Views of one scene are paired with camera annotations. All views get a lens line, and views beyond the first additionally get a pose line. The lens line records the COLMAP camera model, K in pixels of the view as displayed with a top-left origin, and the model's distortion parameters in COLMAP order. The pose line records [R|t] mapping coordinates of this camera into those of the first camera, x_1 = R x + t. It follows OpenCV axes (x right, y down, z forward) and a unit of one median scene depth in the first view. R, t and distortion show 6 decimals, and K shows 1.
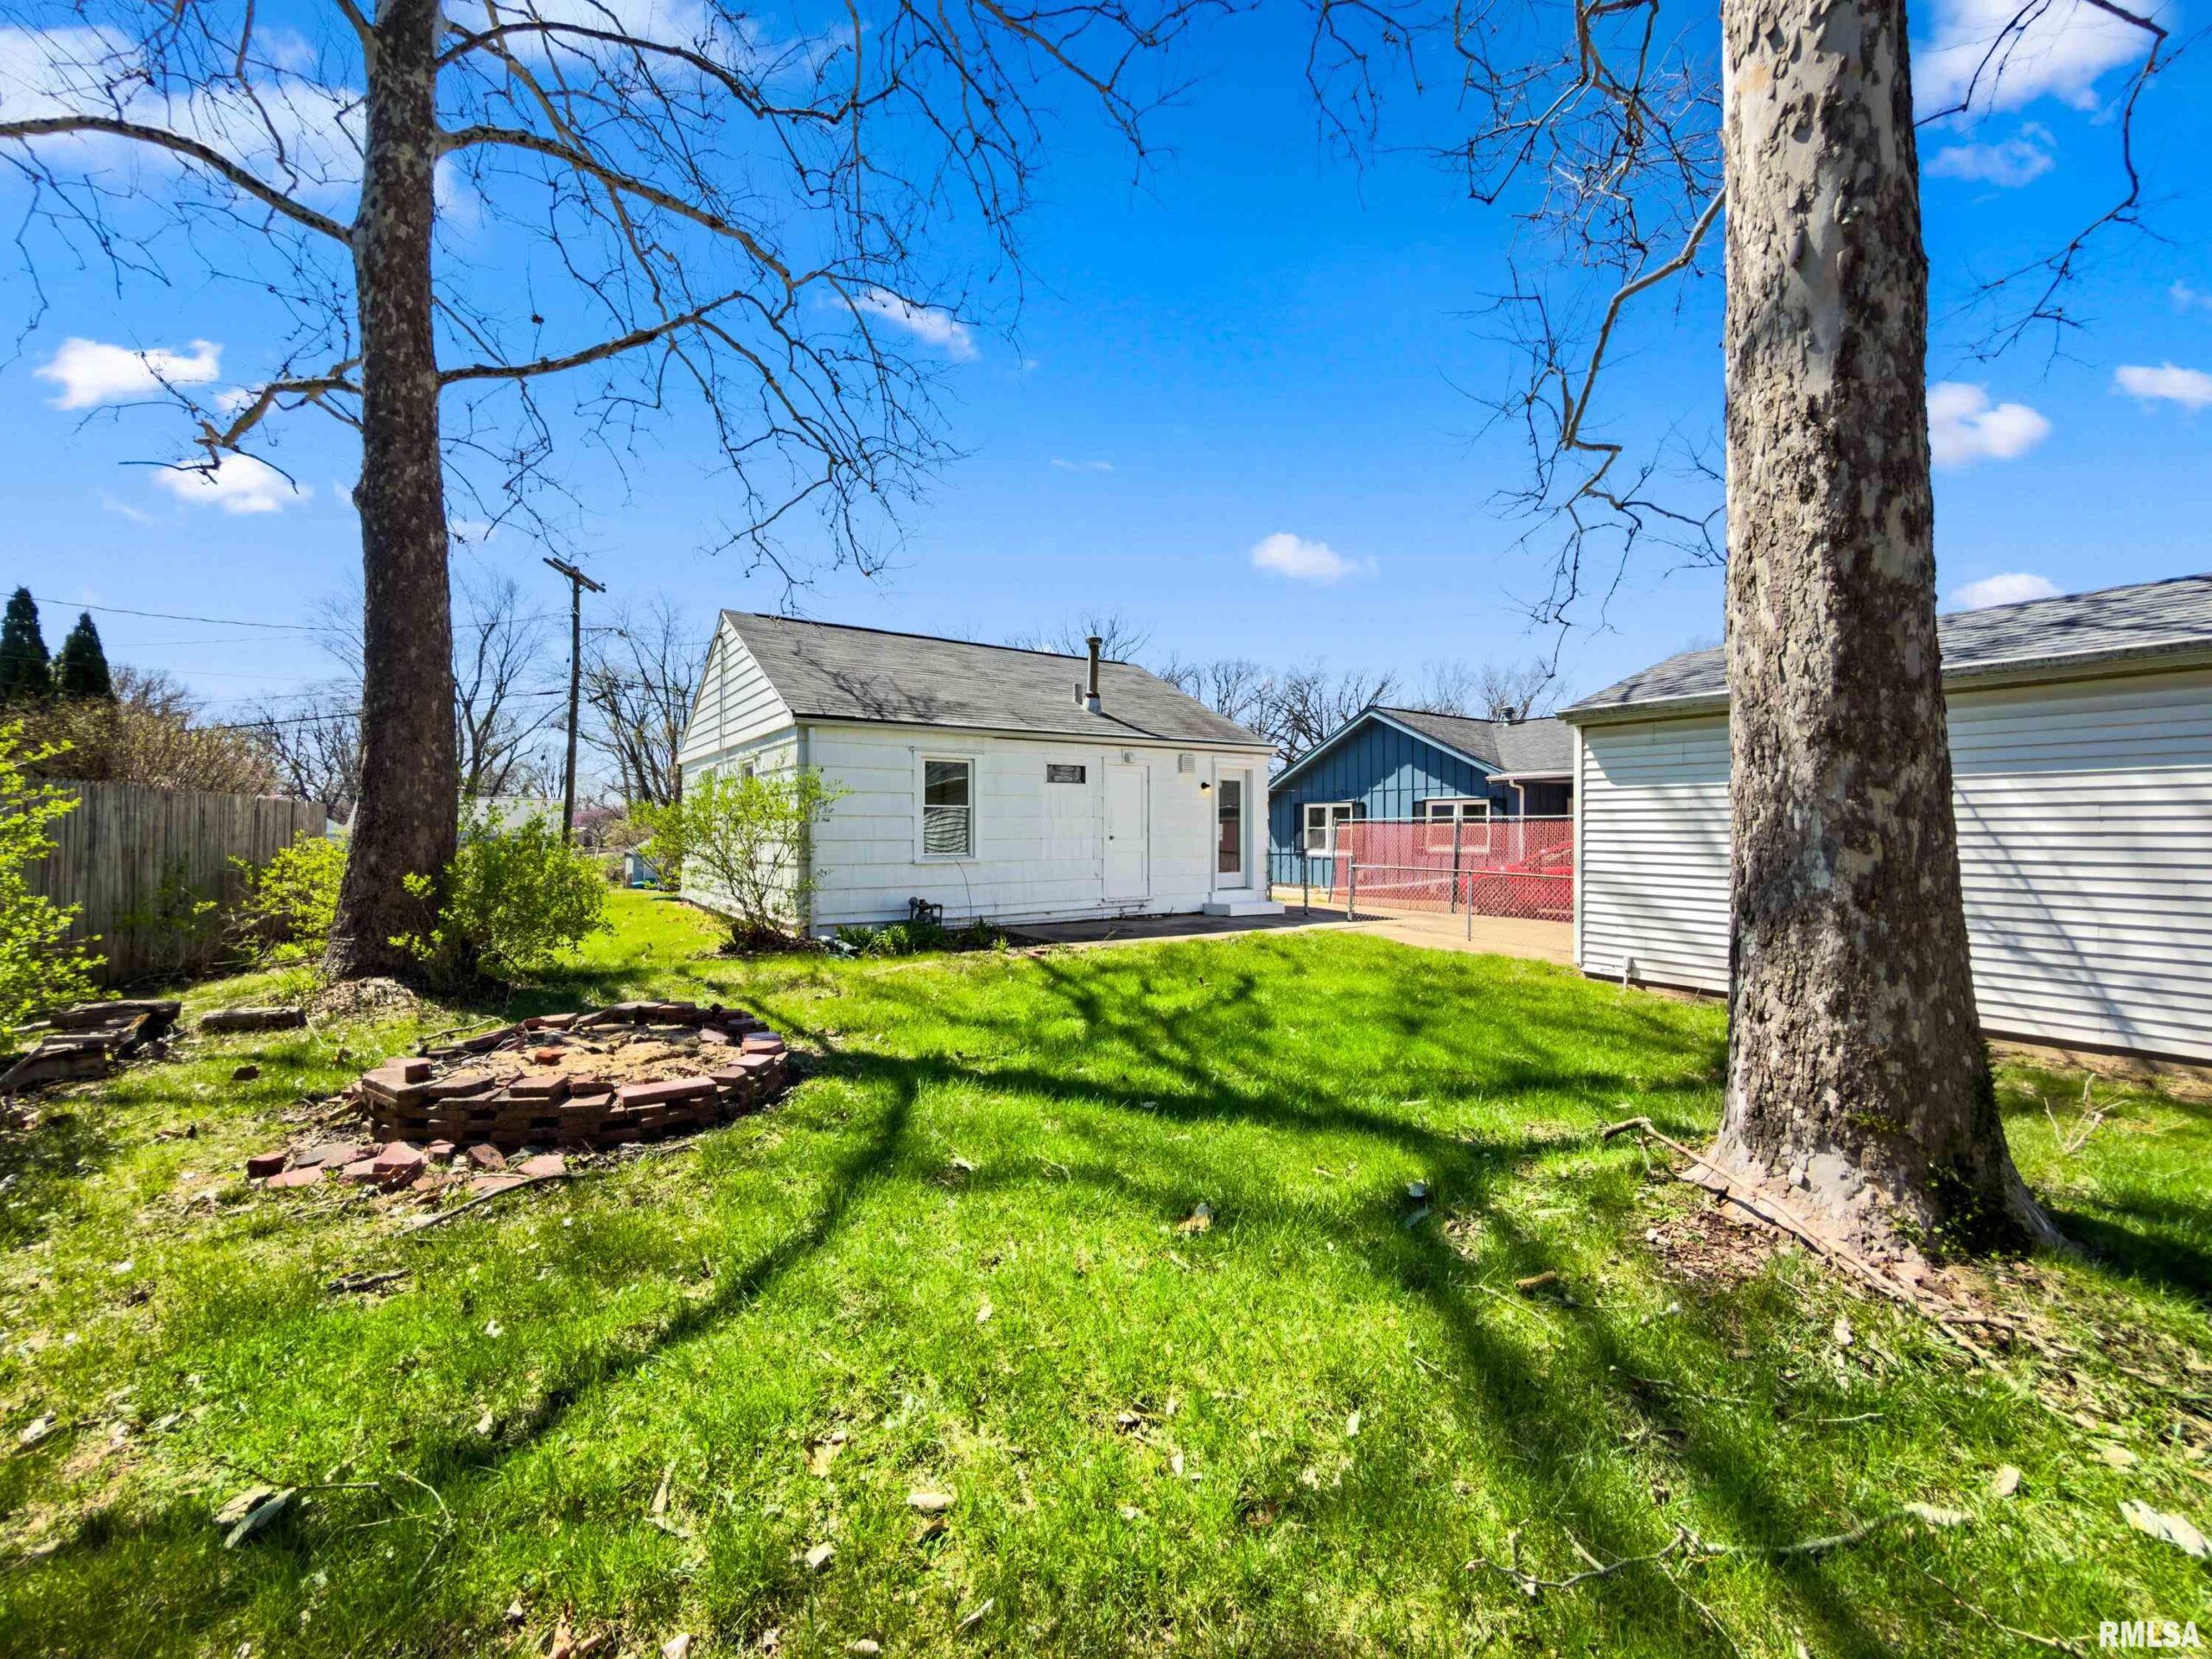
lens RADIAL K [[889.3, 0, 1109.3], [0, 889.3, 833.2], [0, 0, 1]] dist [-0.005141, 0.000175]
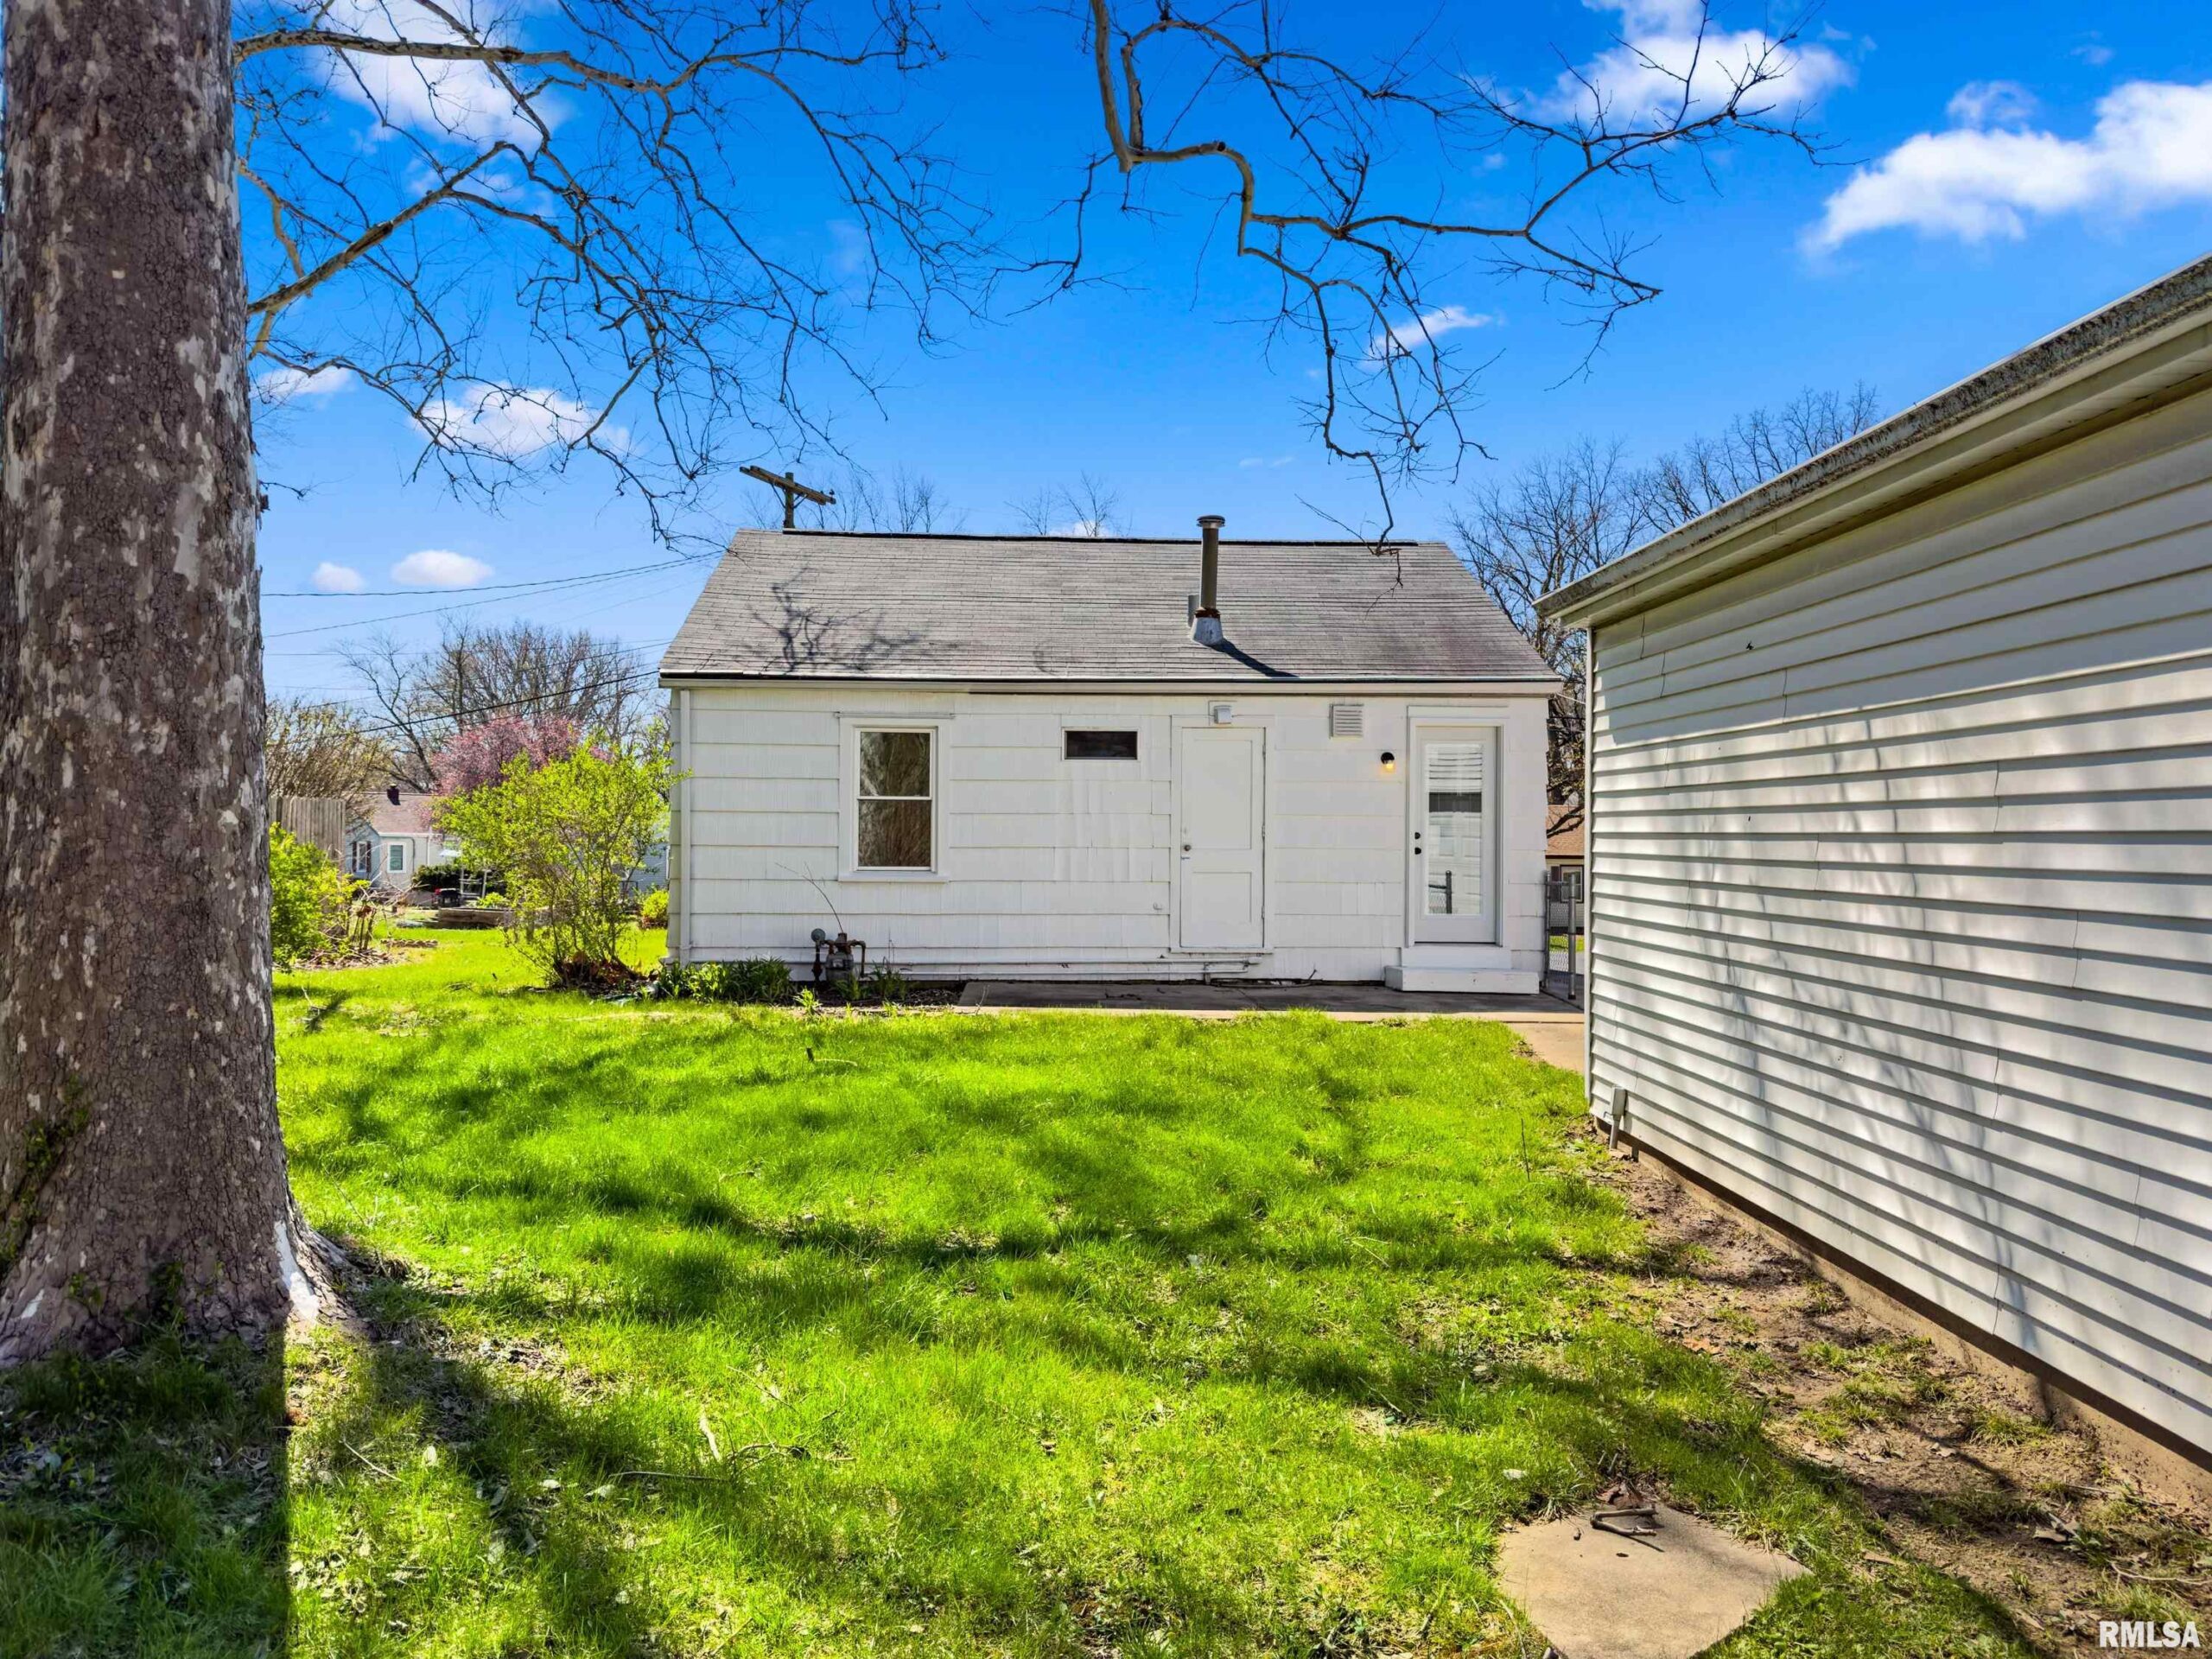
lens RADIAL K [[1566.1, 0, 1107.5], [0, 1566.1, 831.1], [0, 0, 1]] dist [0.024803, -0.018740]
pose [[0.857933, 0.002193, -0.513757, 0.634642], [-0.007724, 0.999933, -0.008630, 0.004461], [0.513704, 0.011372, 0.857892, 0.073391]]
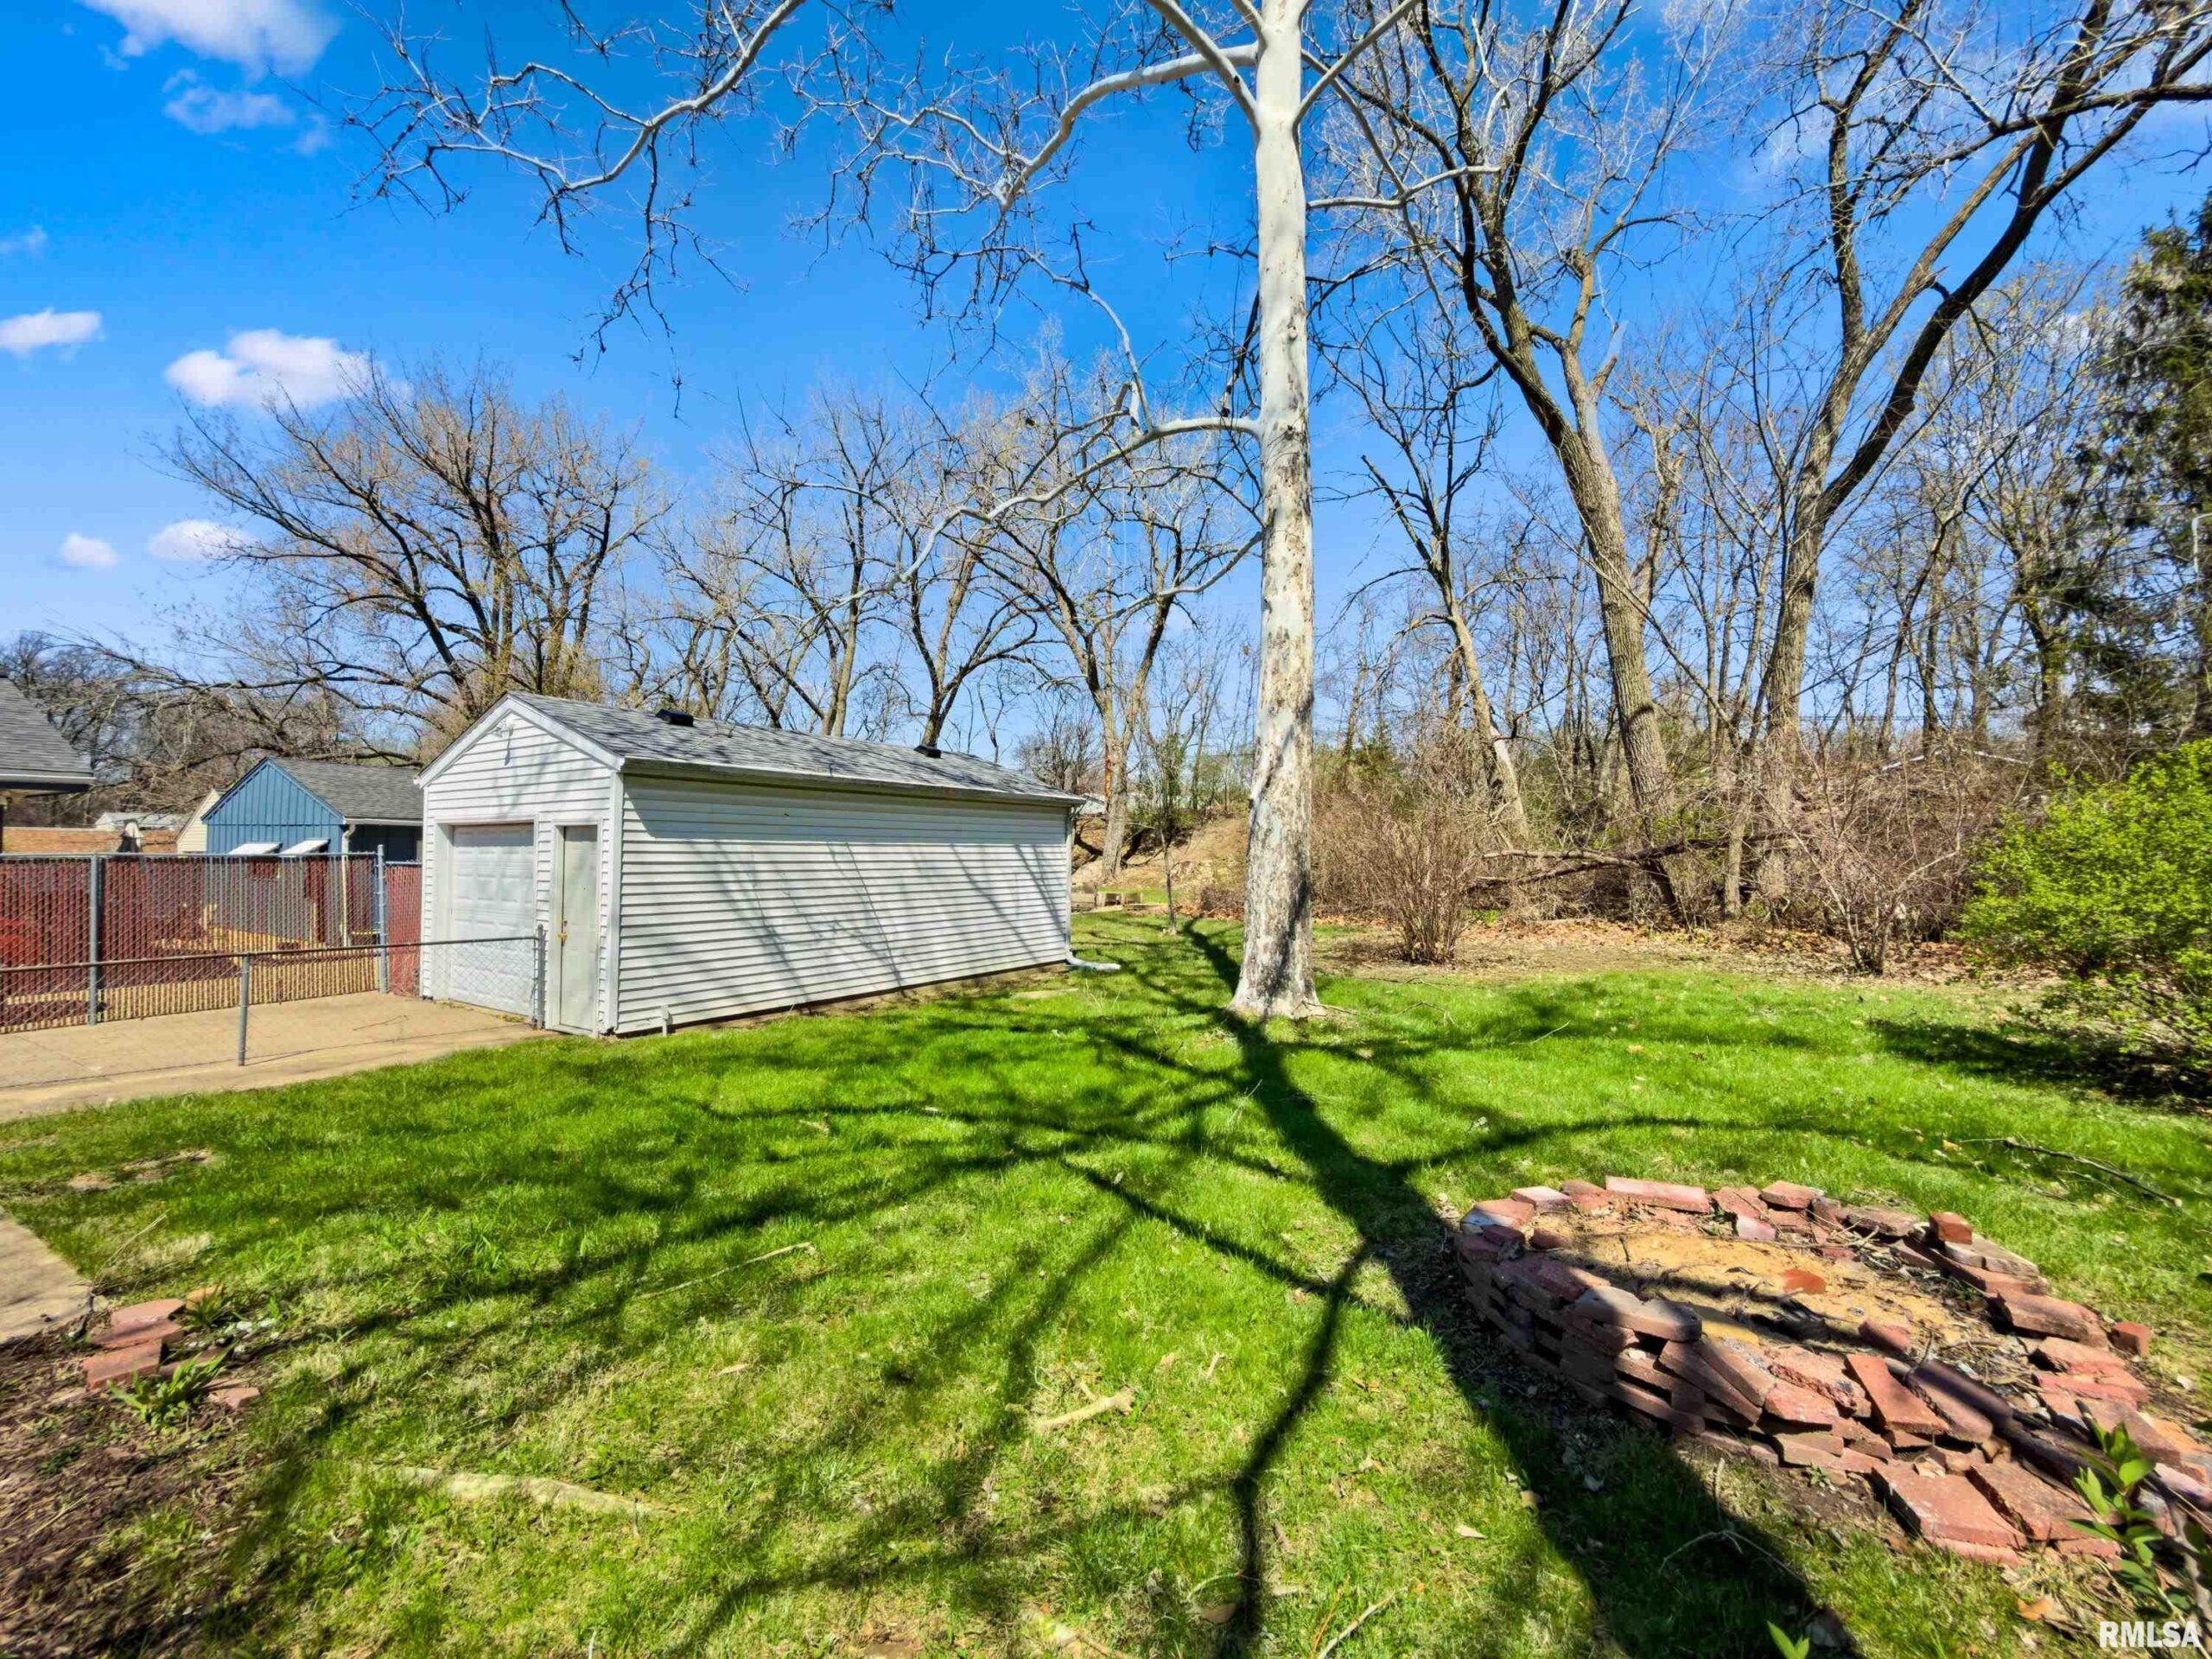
lens RADIAL K [[889.3, 0, 1097.3], [0, 889.3, 832.2], [0, 0, 1]] dist [-0.005141, 0.000175]
pose [[-0.422649, 0.018783, 0.906099, -0.446425], [0.002774, 0.999807, -0.019431, -0.031782], [-0.906289, -0.005699, -0.422620, 0.782339]]
